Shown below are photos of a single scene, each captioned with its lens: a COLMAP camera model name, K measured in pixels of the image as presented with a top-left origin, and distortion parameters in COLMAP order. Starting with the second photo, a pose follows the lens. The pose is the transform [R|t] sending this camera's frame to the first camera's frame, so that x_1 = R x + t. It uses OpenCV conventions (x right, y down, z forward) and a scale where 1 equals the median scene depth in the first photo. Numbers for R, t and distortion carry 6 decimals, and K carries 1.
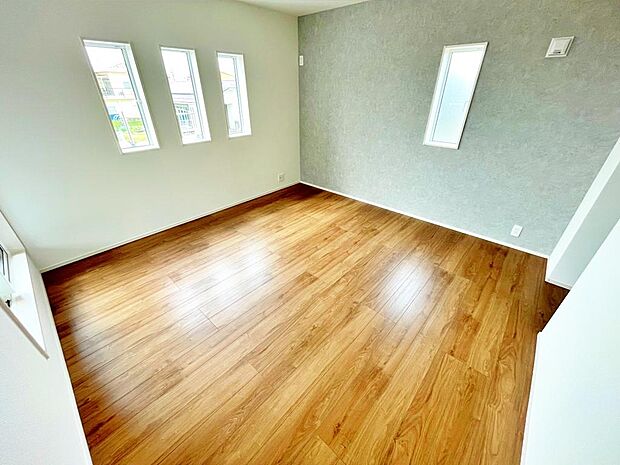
lens RADIAL K [[250.3, 0, 308.7], [0, 250.3, 231.3], [0, 0, 1]] dist [-0.001302, -0.000331]
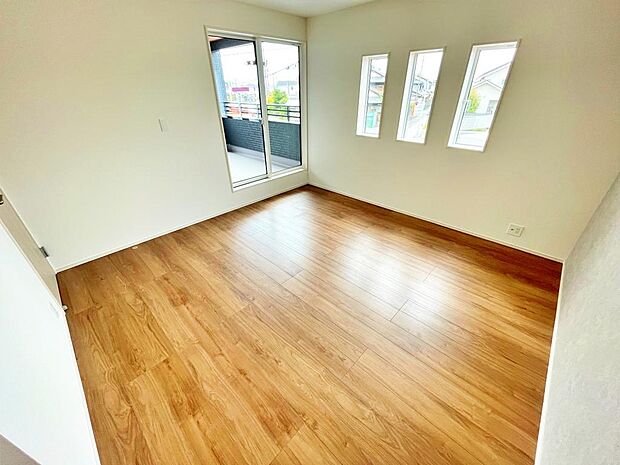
lens RADIAL K [[250.3, 0, 308.7], [0, 250.3, 231.3], [0, 0, 1]] dist [-0.001302, -0.000331]
pose [[-0.029612, 0.496321, -0.867634, 0.676377], [-0.488906, 0.749904, 0.445662, -0.357099], [0.871834, 0.437388, 0.220448, 0.613354]]
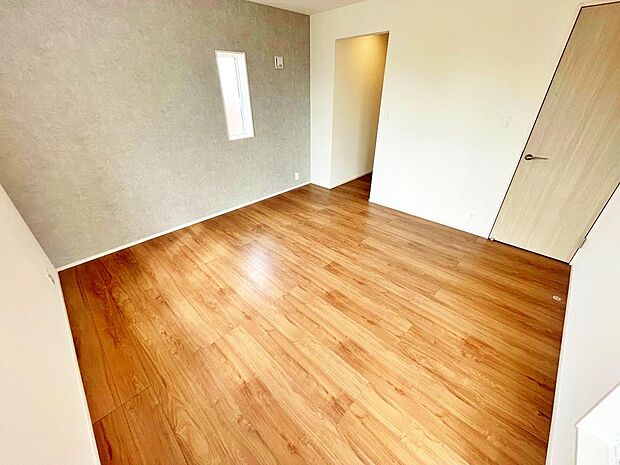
lens RADIAL K [[250.3, 0, 308.7], [0, 250.3, 231.3], [0, 0, 1]] dist [-0.001302, -0.000331]
pose [[0.040097, -0.500082, 0.865049, -0.691485], [0.506753, 0.756322, 0.413738, -0.340938], [-0.861158, 0.421776, 0.283745, 0.592207]]
